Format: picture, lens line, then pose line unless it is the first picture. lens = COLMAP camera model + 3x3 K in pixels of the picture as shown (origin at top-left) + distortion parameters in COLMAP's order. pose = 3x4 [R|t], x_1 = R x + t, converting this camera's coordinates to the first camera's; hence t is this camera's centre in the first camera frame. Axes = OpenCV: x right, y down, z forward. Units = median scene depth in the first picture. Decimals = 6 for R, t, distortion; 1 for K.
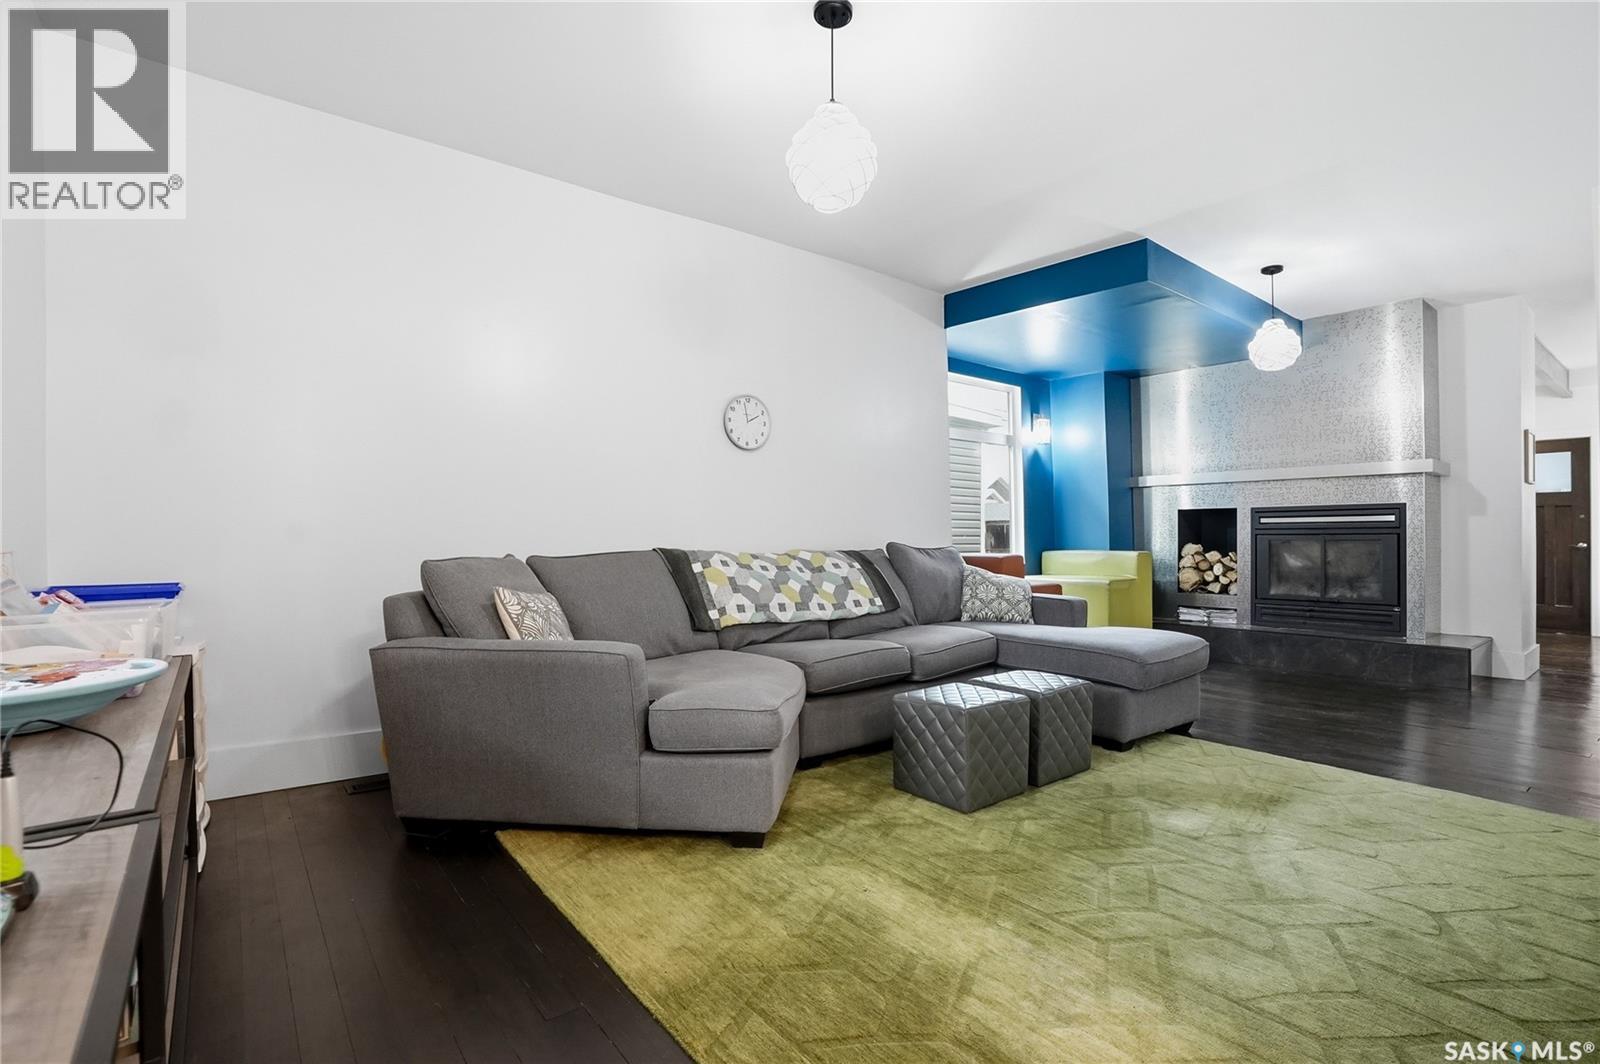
lens RADIAL K [[747.2, 0, 800.0], [0, 747.2, 532.0], [0, 0, 1]] dist [-0.034965, 0.000477]
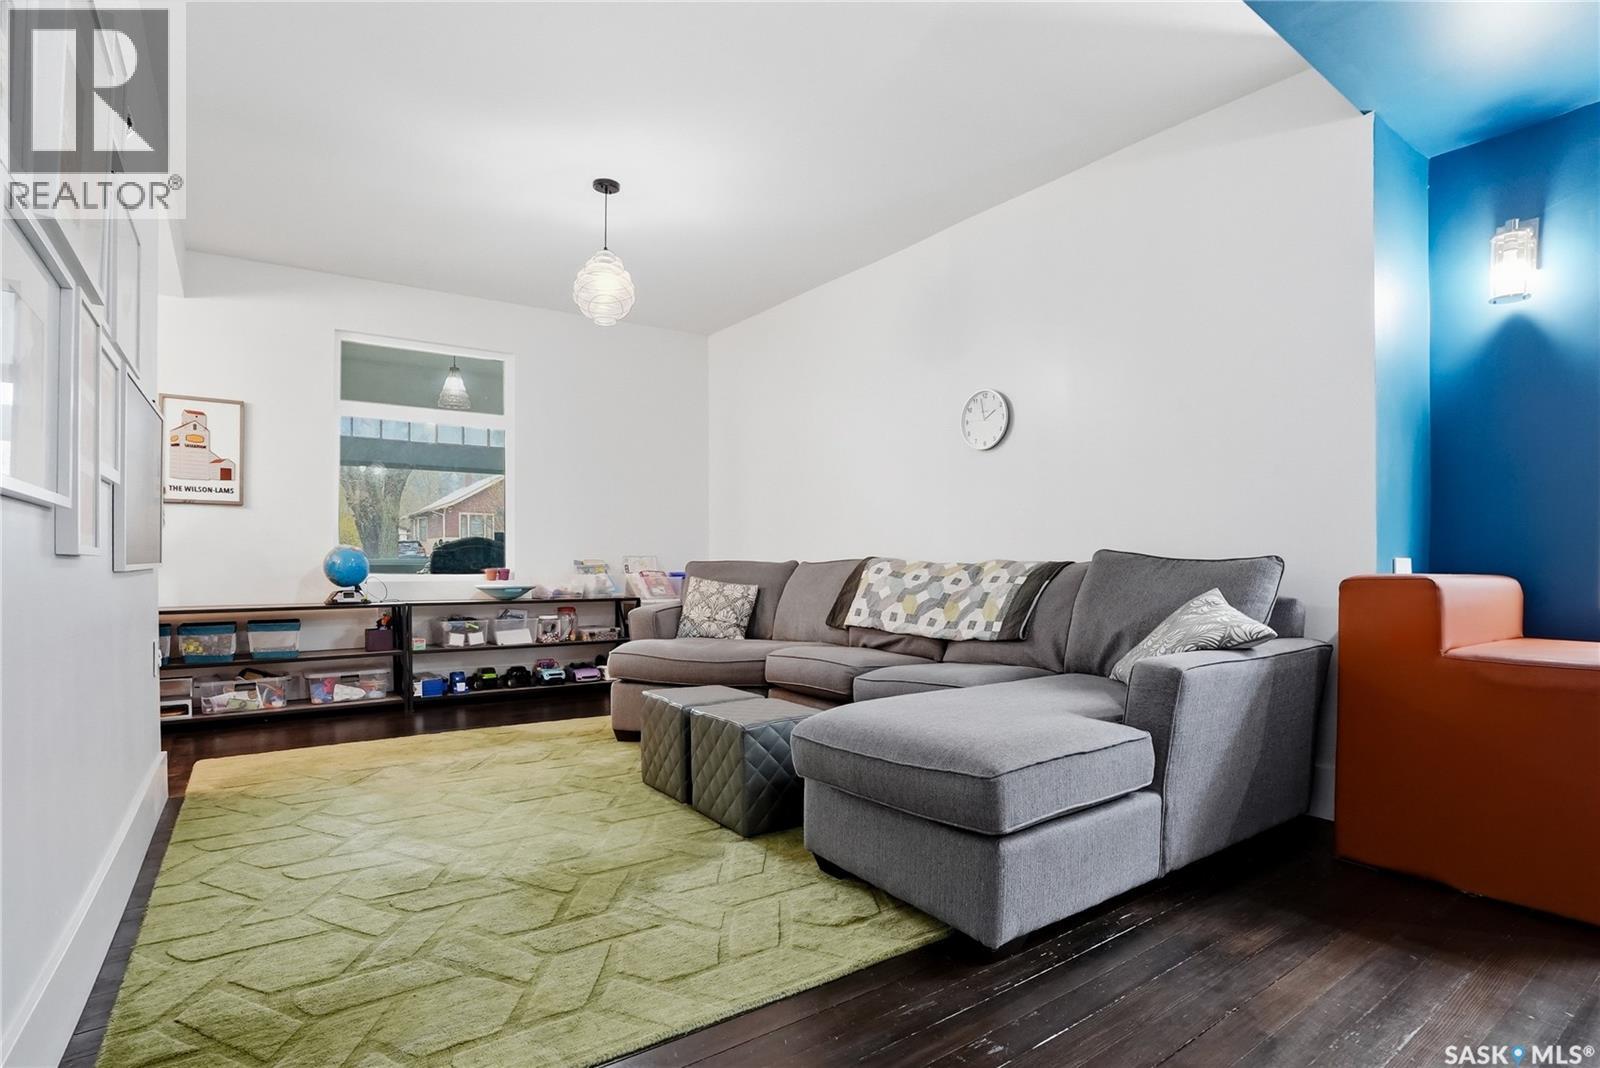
lens RADIAL K [[791.9, 0, 803.8], [0, 791.9, 562.0], [0, 0, 1]] dist [-0.041496, 0.000746]
pose [[-0.026679, 0.001886, -0.999642, 0.988531], [0.007797, 0.999968, 0.001678, 0.025487], [0.999614, -0.007750, -0.026692, 0.883715]]
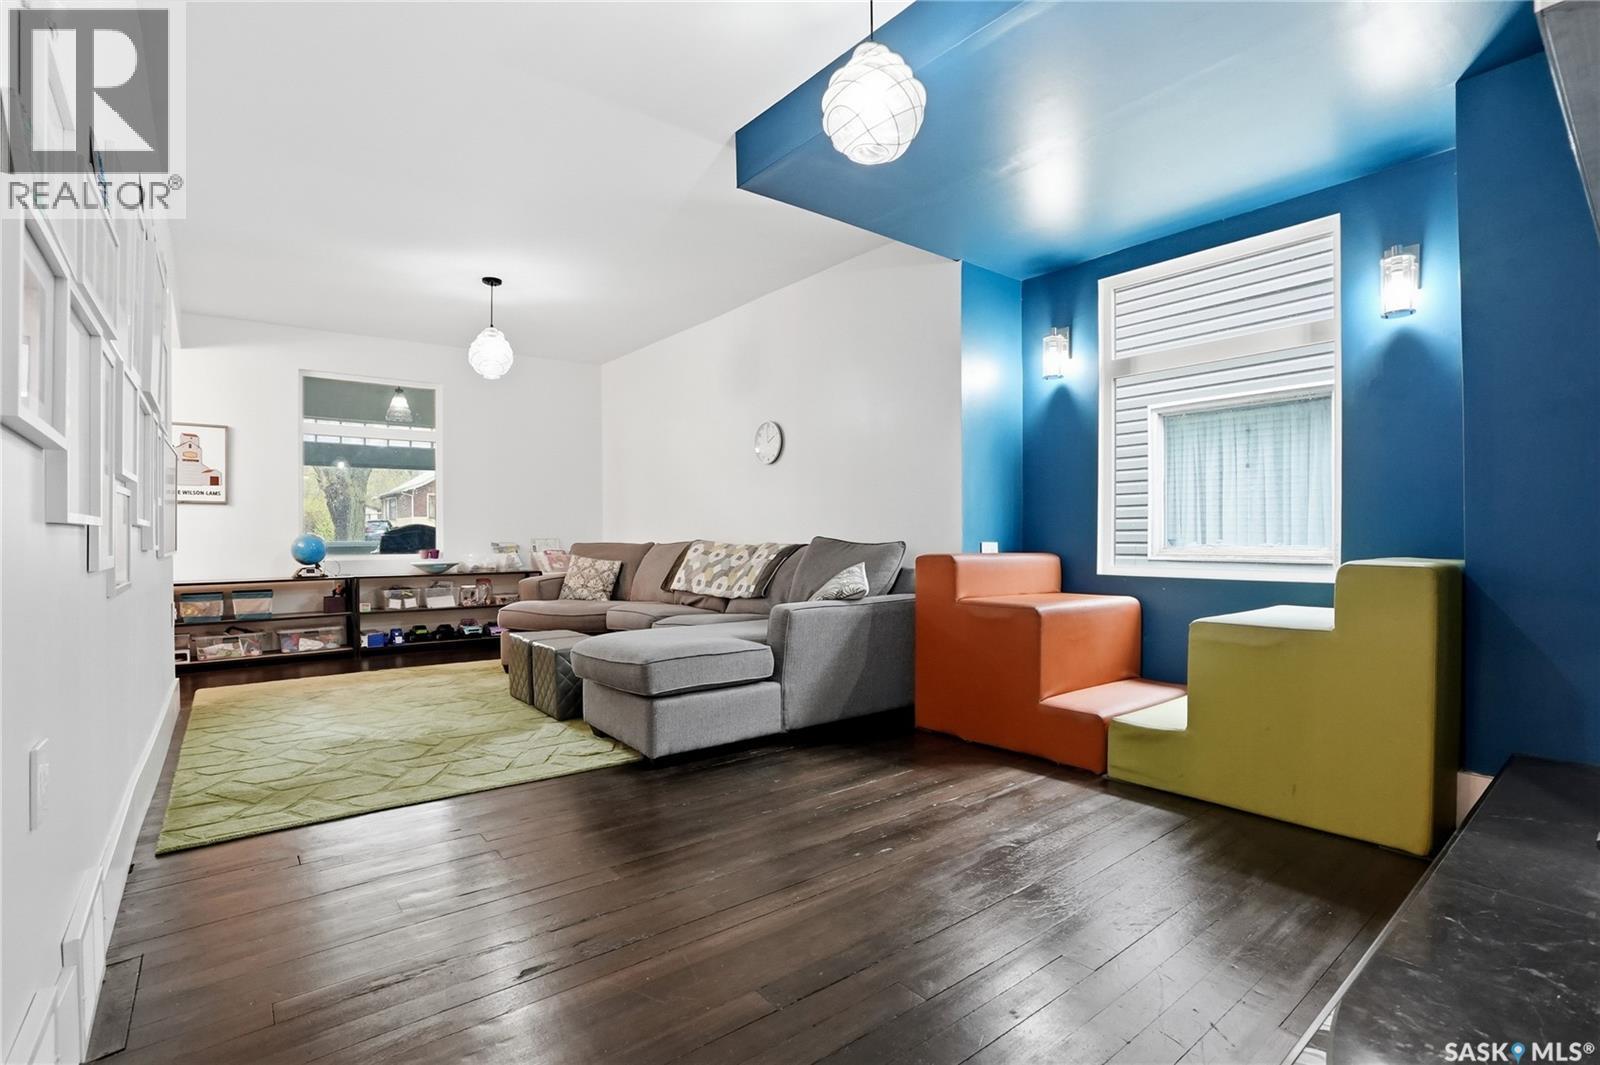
lens RADIAL K [[747.2, 0, 800.0], [0, 747.2, 532.5], [0, 0, 1]] dist [-0.034965, 0.000477]
pose [[0.022300, -0.001903, -0.999750, 1.341216], [0.014742, 0.999890, -0.001574, 0.011004], [0.999643, -0.014703, 0.022325, 1.125591]]
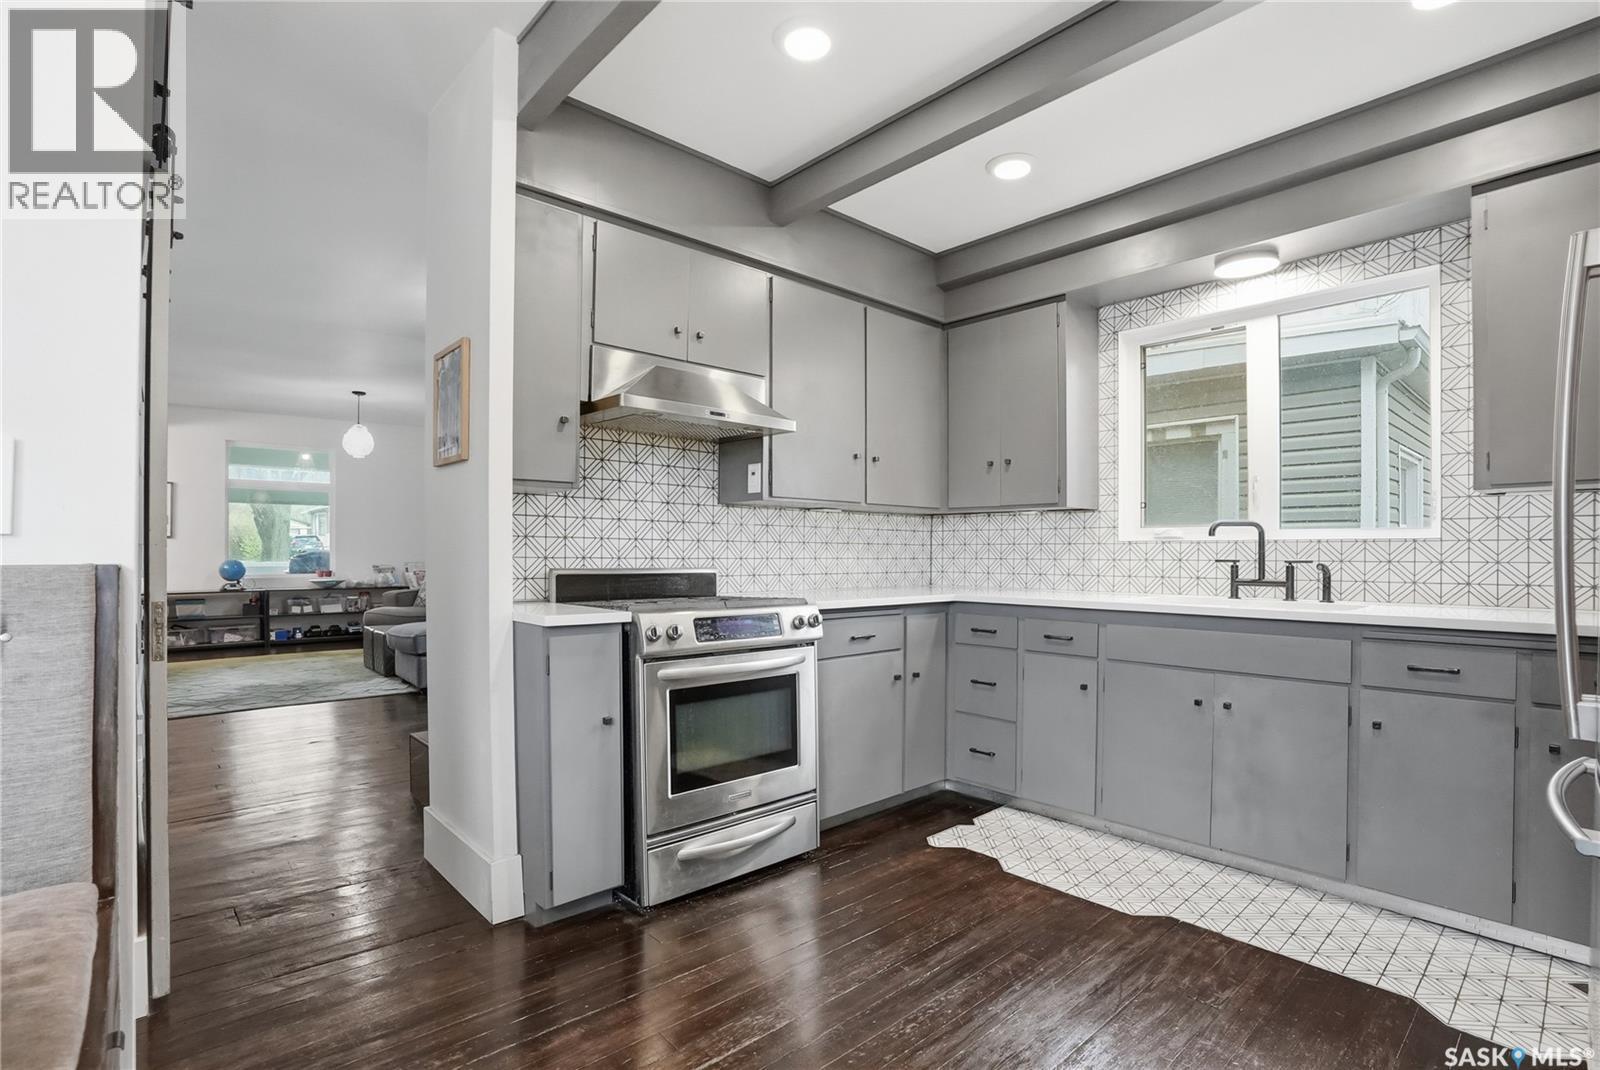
lens RADIAL K [[767.0, 0, 797.0], [0, 767.0, 546.7], [0, 0, 1]] dist [-0.025704, 0.000356]
pose [[0.072018, -0.003129, -0.997398, 2.119553], [0.007015, 0.999972, -0.002630, -0.023275], [0.997379, -0.006807, 0.072038, 1.631250]]
